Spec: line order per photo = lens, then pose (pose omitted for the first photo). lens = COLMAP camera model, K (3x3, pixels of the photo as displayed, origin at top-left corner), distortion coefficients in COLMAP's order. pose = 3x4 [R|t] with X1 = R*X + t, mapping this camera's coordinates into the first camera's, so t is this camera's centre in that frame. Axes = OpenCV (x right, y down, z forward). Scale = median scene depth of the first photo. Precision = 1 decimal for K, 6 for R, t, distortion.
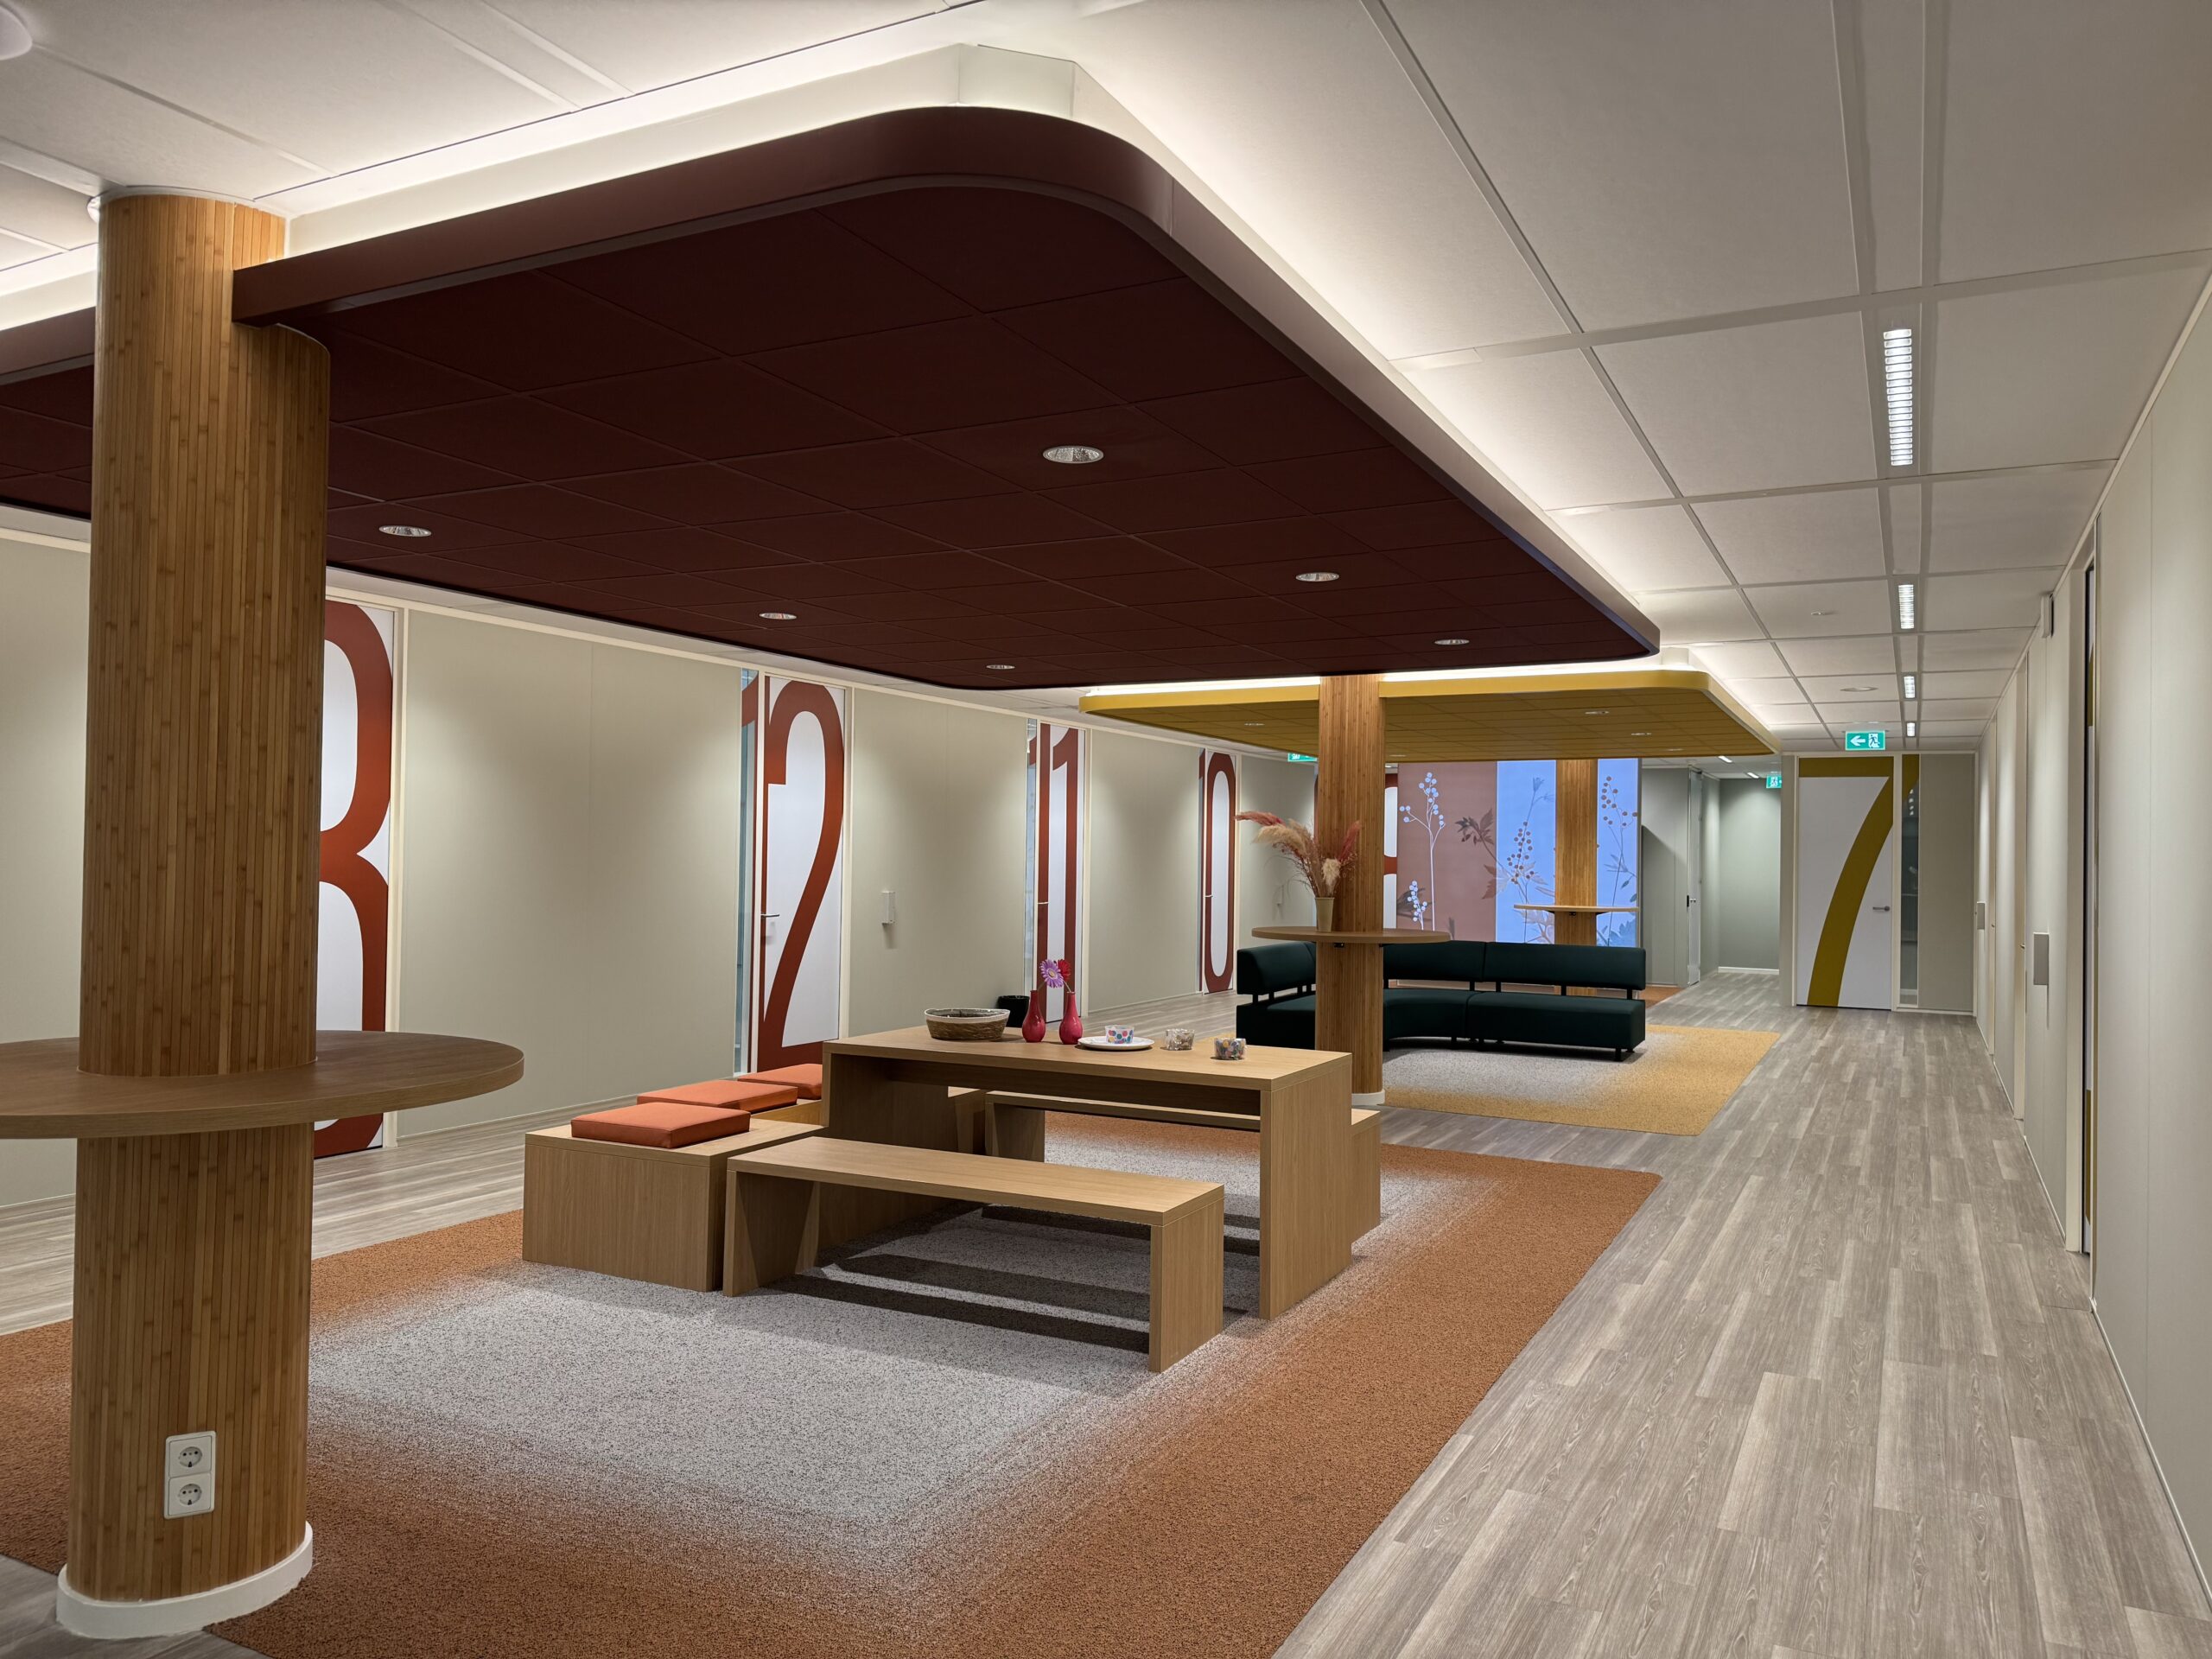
lens RADIAL K [[1571.2, 0, 1110.6], [0, 1571.2, 828.6], [0, 0, 1]] dist [0.010231, 0.000858]
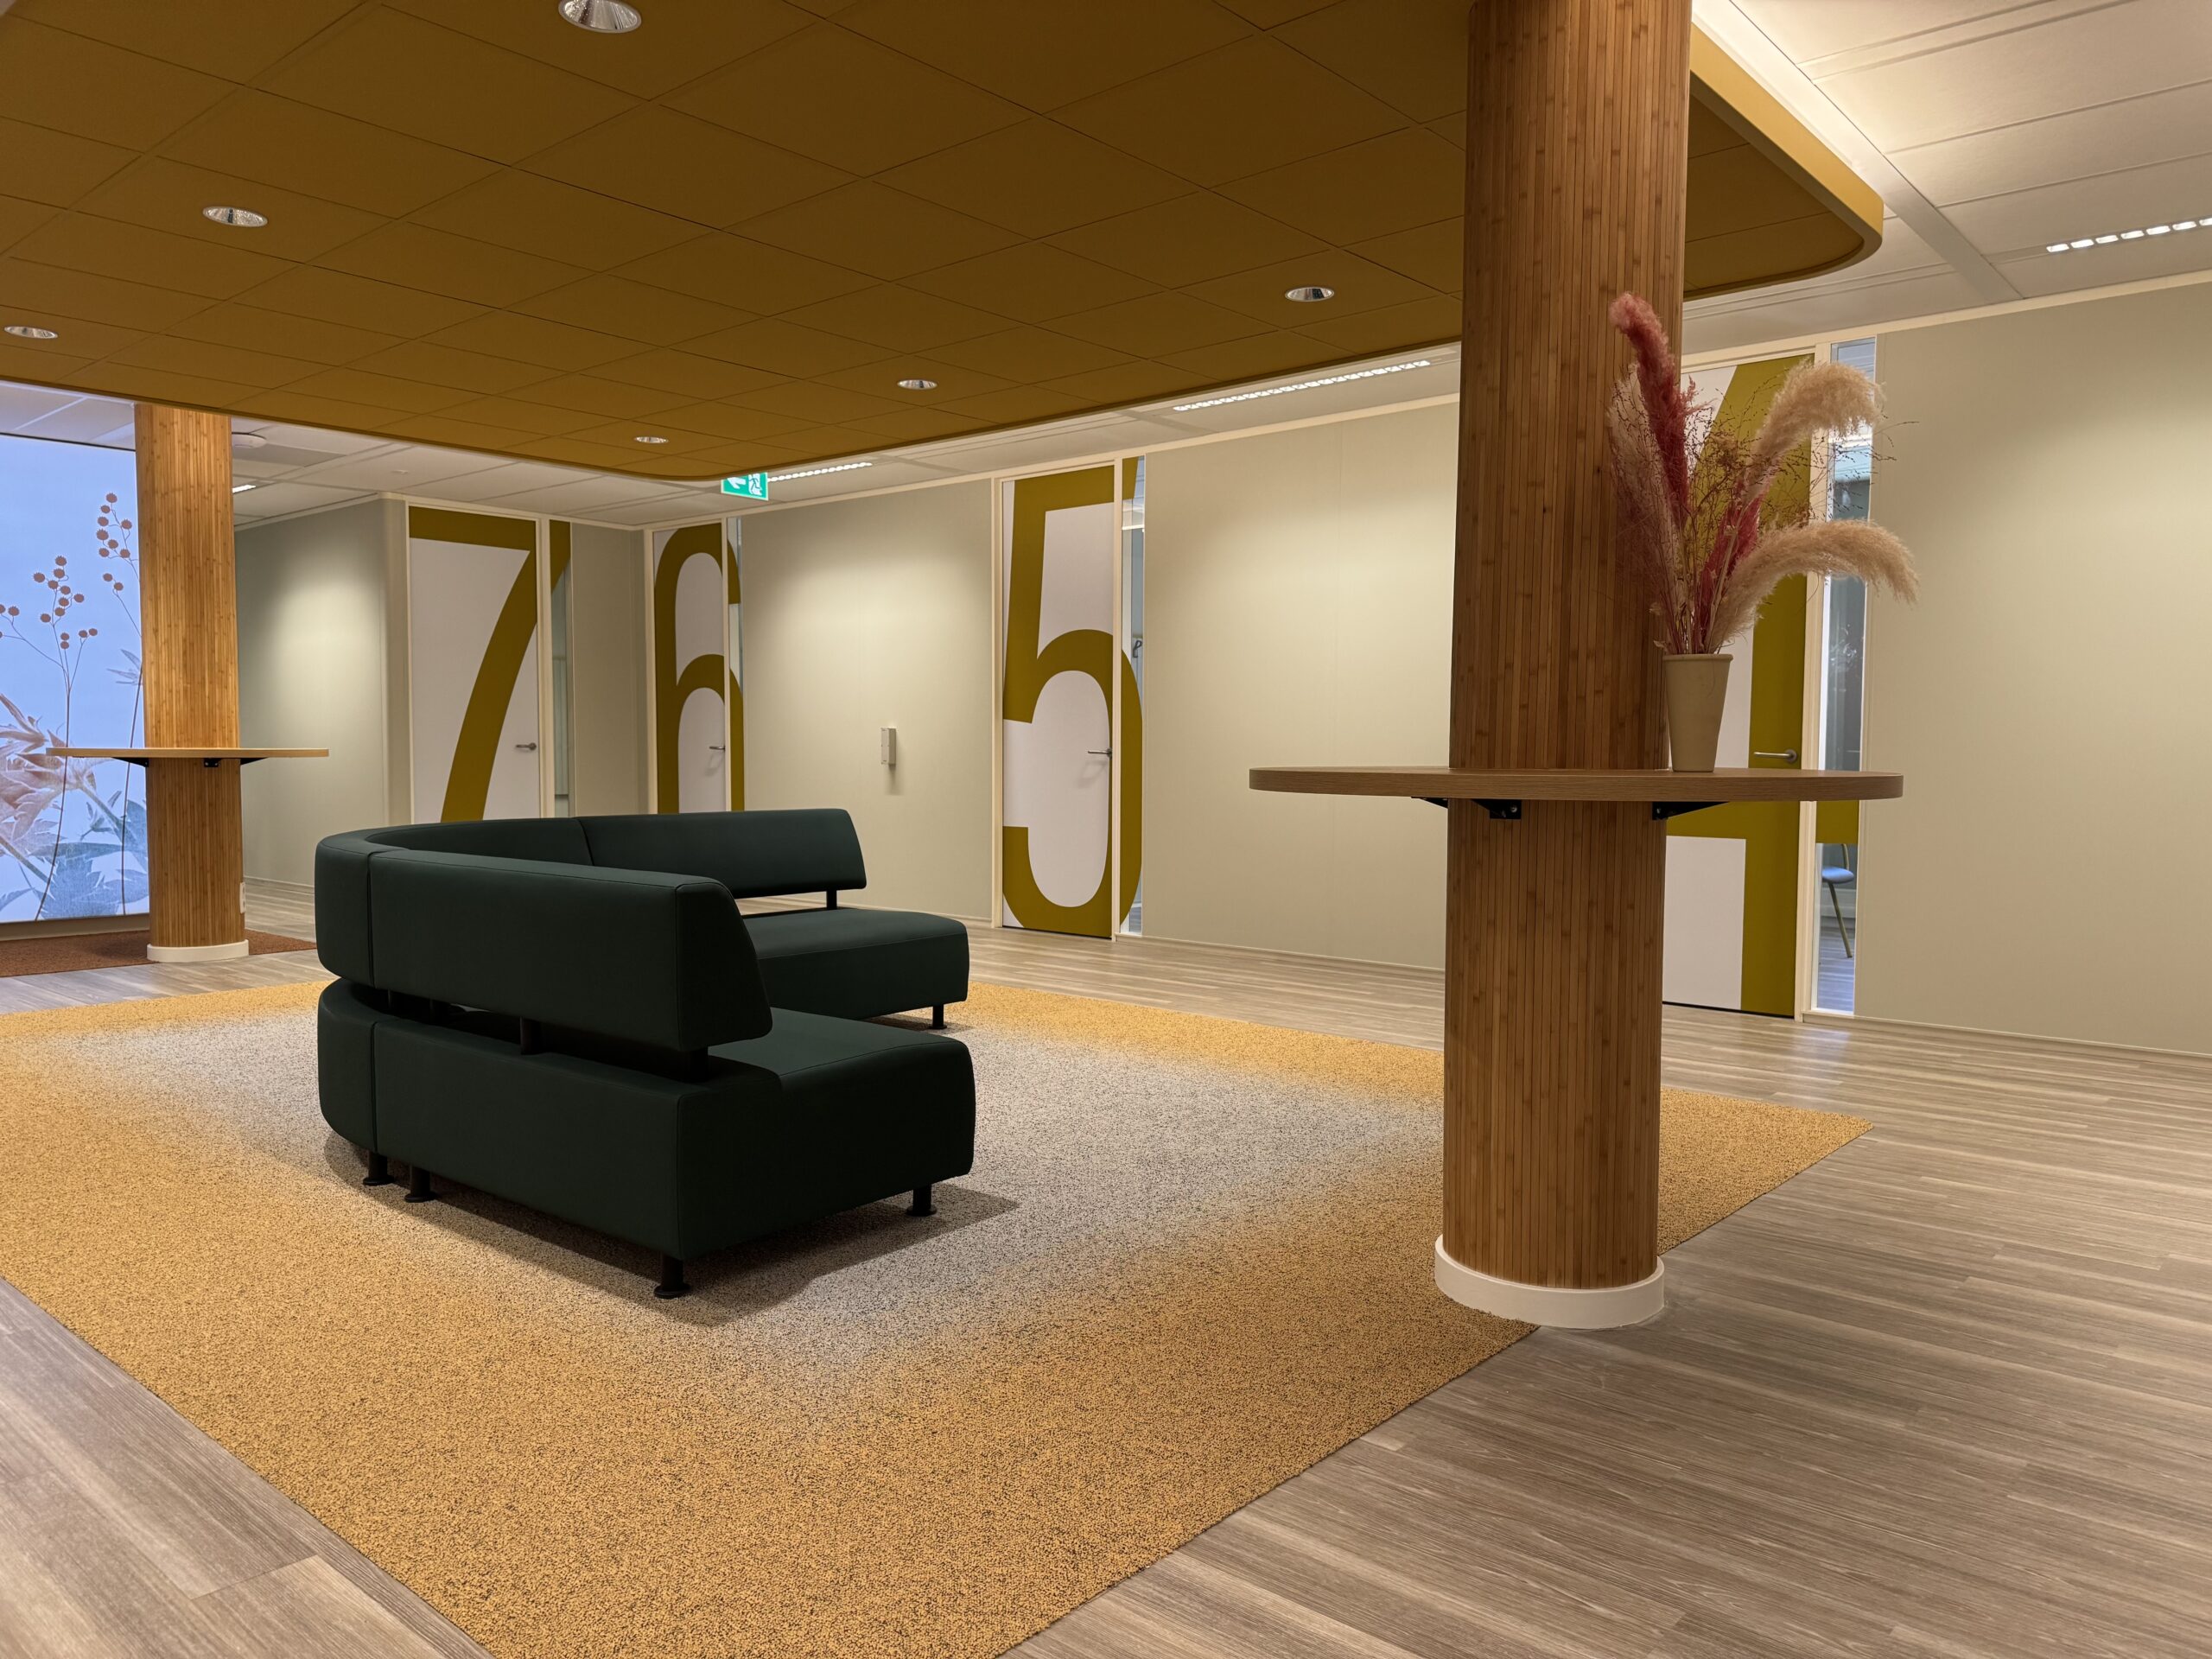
lens RADIAL K [[1571.2, 0, 1110.5], [0, 1571.2, 836.1], [0, 0, 1]] dist [0.010231, 0.000858]
pose [[0.226992, -0.066828, 0.971601, -0.115522], [-0.020318, 0.997101, 0.073329, 0.034480], [-0.973685, -0.036386, 0.224976, 0.601187]]
